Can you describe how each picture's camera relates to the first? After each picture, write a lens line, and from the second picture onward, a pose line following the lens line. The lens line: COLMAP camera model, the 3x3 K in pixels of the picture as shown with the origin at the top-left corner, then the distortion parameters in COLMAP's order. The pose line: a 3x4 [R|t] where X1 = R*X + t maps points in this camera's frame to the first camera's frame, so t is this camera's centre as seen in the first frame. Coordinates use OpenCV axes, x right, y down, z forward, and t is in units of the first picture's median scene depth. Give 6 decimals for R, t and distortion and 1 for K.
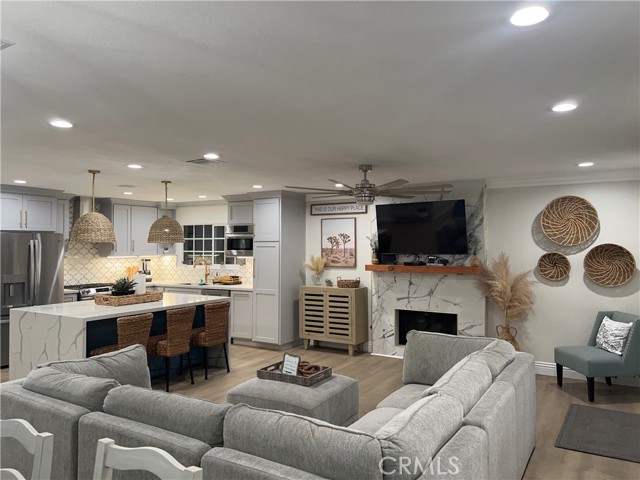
lens RADIAL K [[479.5, 0, 317.5], [0, 479.5, 239.1], [0, 0, 1]] dist [0.067805, -0.084244]
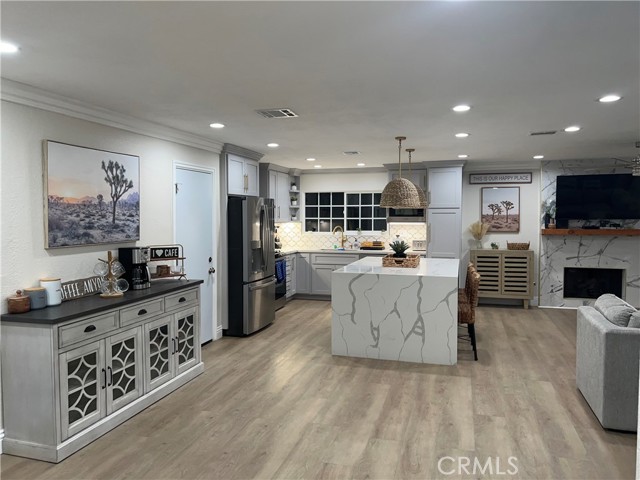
lens RADIAL K [[479.5, 0, 312.4], [0, 479.5, 233.7], [0, 0, 1]] dist [0.067805, -0.084244]
pose [[0.966377, -0.008103, 0.257001, -0.692063], [-0.004796, 0.998762, 0.049522, 0.010256], [-0.257084, -0.049089, 0.965141, 0.036020]]
